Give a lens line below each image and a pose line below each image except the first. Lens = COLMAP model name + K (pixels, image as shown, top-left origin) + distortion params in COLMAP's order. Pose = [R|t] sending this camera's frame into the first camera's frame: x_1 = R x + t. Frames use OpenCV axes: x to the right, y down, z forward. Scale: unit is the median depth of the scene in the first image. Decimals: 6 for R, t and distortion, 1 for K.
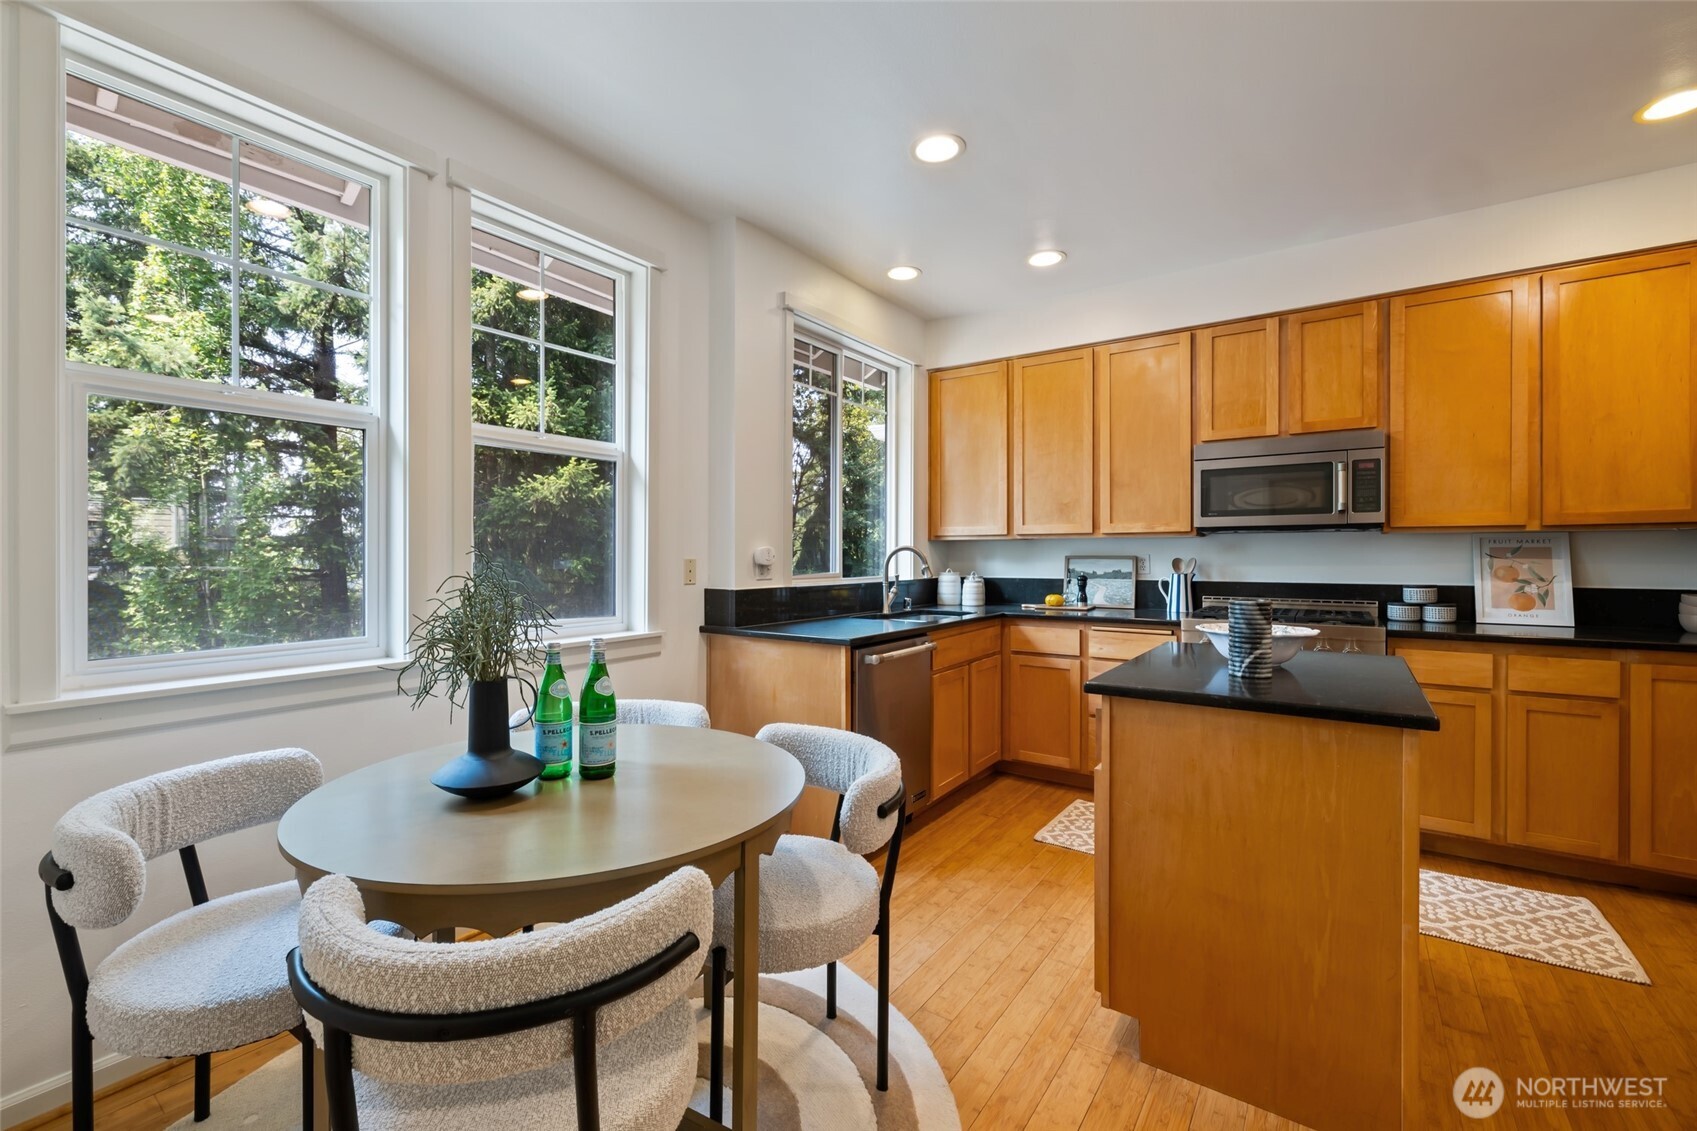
lens RADIAL K [[721.0, 0, 831.6], [0, 721.0, 558.5], [0, 0, 1]] dist [0.003525, 0.000143]
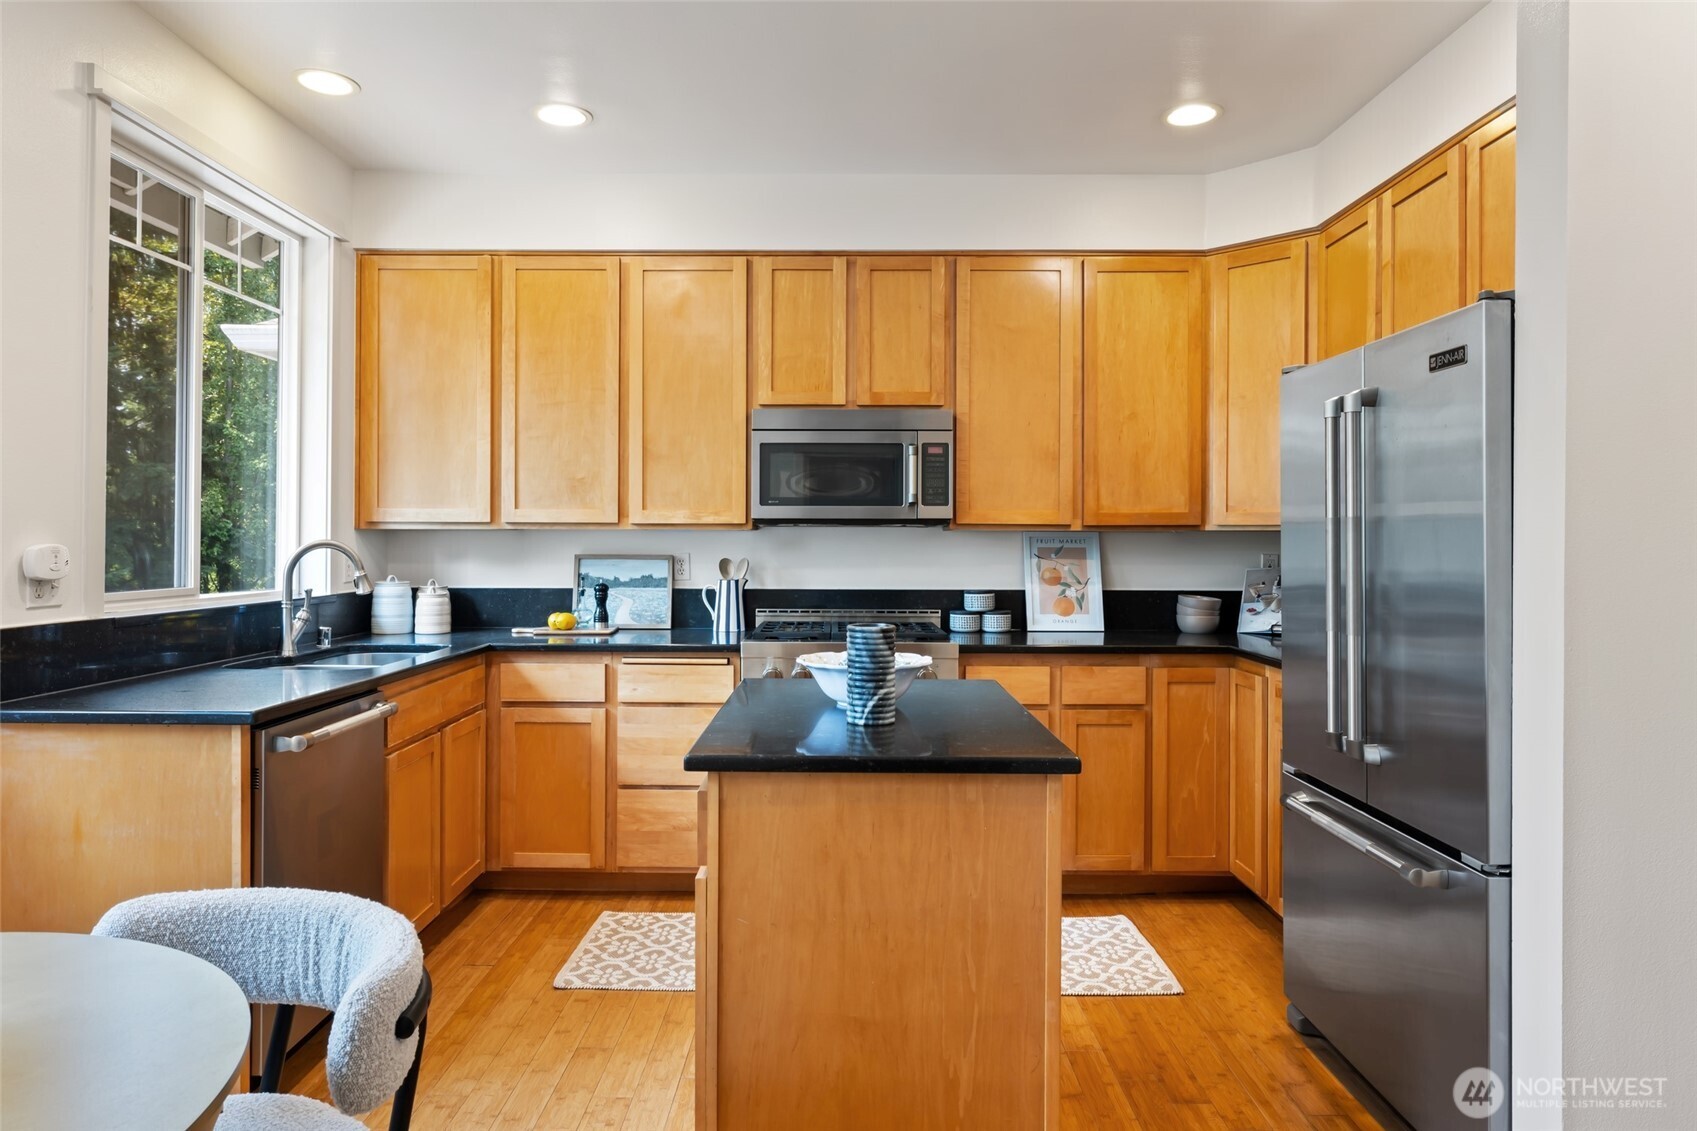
lens RADIAL K [[1059.1, 0, 833.3], [0, 1059.1, 543.2], [0, 0, 1]] dist [-0.003686, 0.000442]
pose [[0.820782, 0.003315, 0.571232, -0.063741], [-0.001856, 0.999993, -0.003136, -0.016149], [-0.571239, 0.001514, 0.820783, 0.052867]]
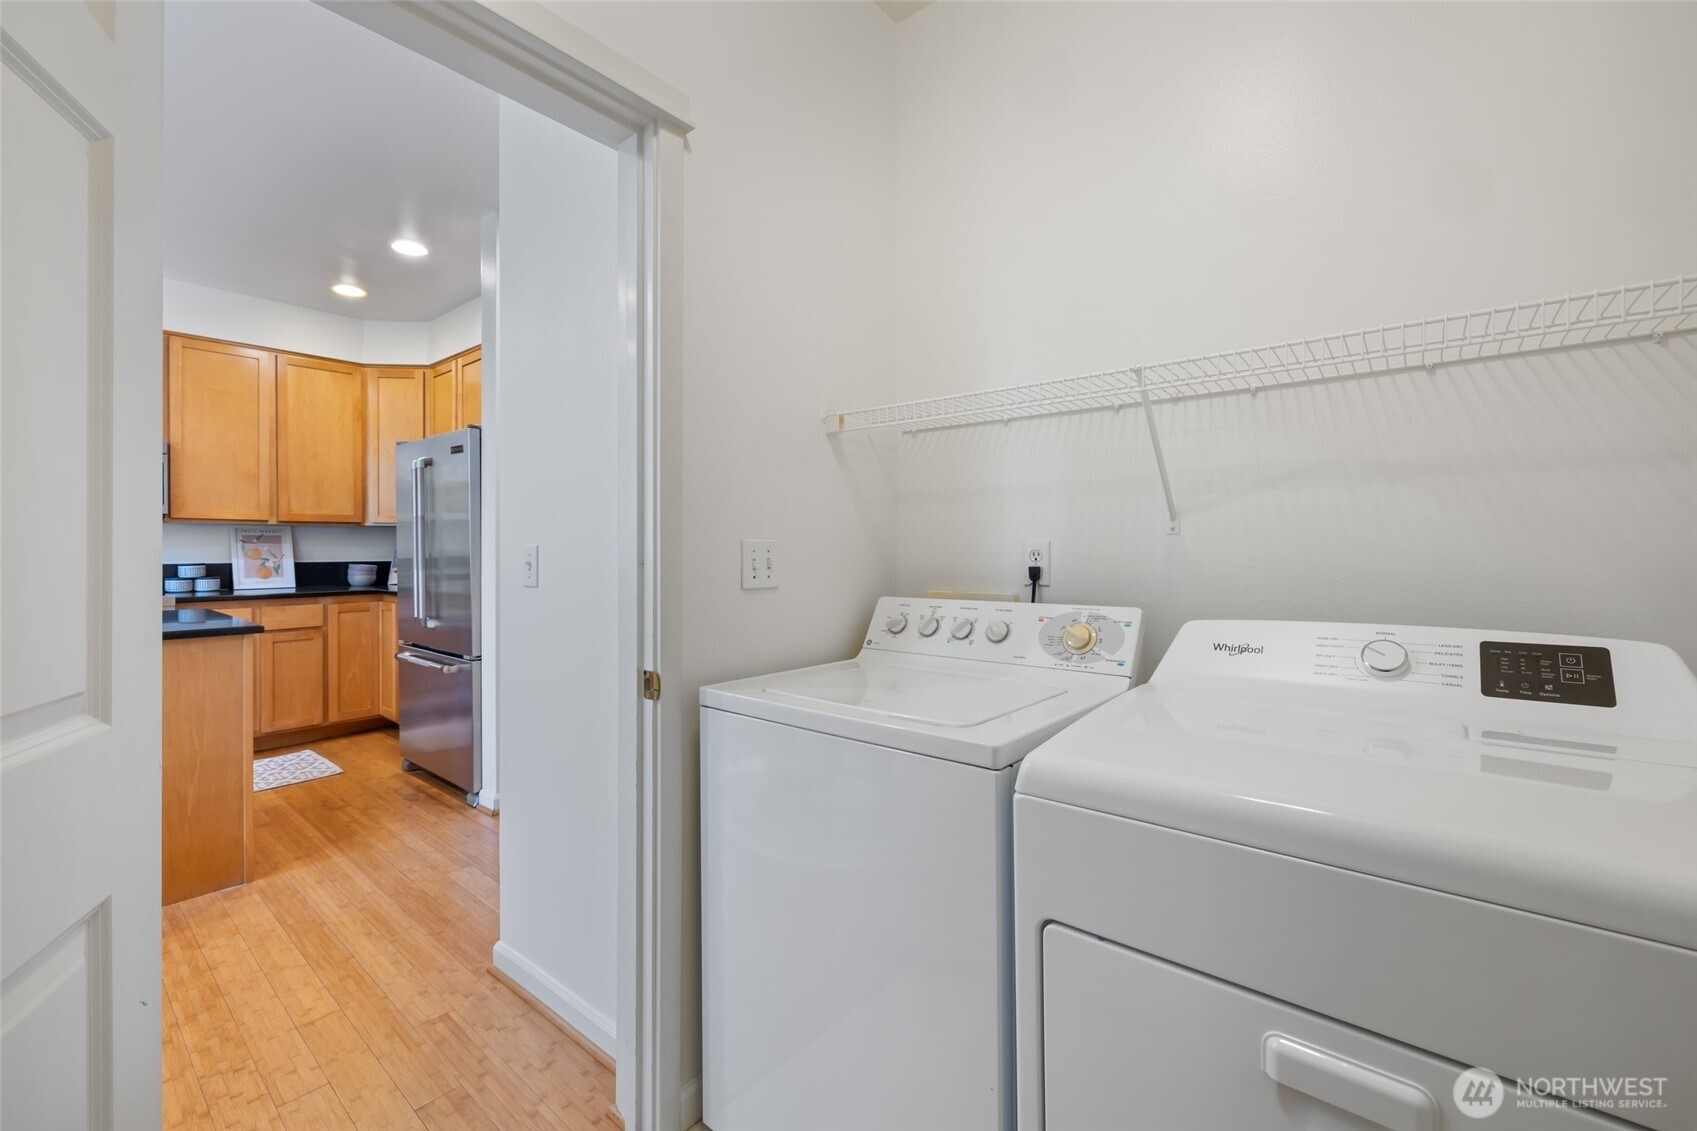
lens RADIAL K [[721.0, 0, 836.0], [0, 721.0, 554.9], [0, 0, 1]] dist [0.003525, 0.000143]
pose [[0.090563, -0.008922, 0.995851, -0.381666], [0.002158, 0.999959, 0.008763, 0.013482], [-0.995888, 0.001355, 0.090578, -0.272569]]
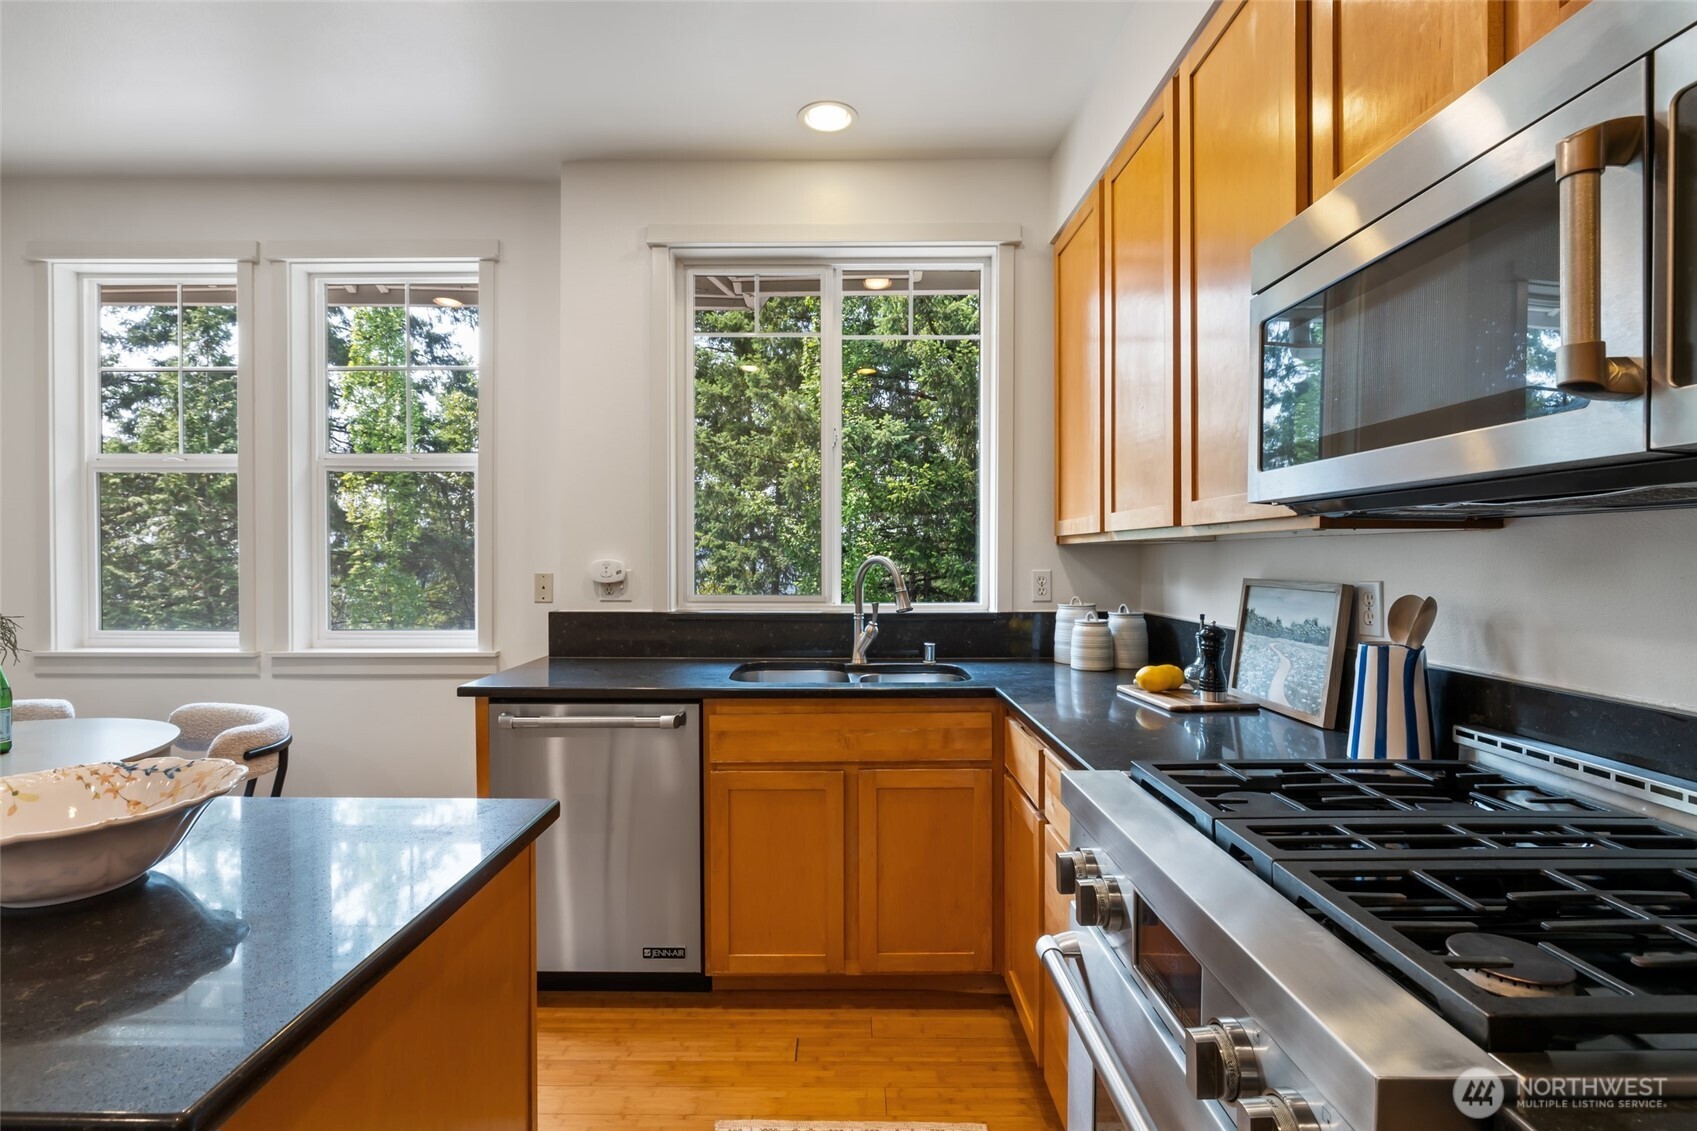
lens RADIAL K [[772.7, 0, 841.3], [0, 772.7, 565.6], [0, 0, 1]] dist [-0.016603, -0.000142]
pose [[0.577534, 0.010787, -0.816295, 0.758704], [-0.008021, 0.999939, 0.007539, -0.017983], [0.816327, 0.002194, 0.577586, 0.733333]]
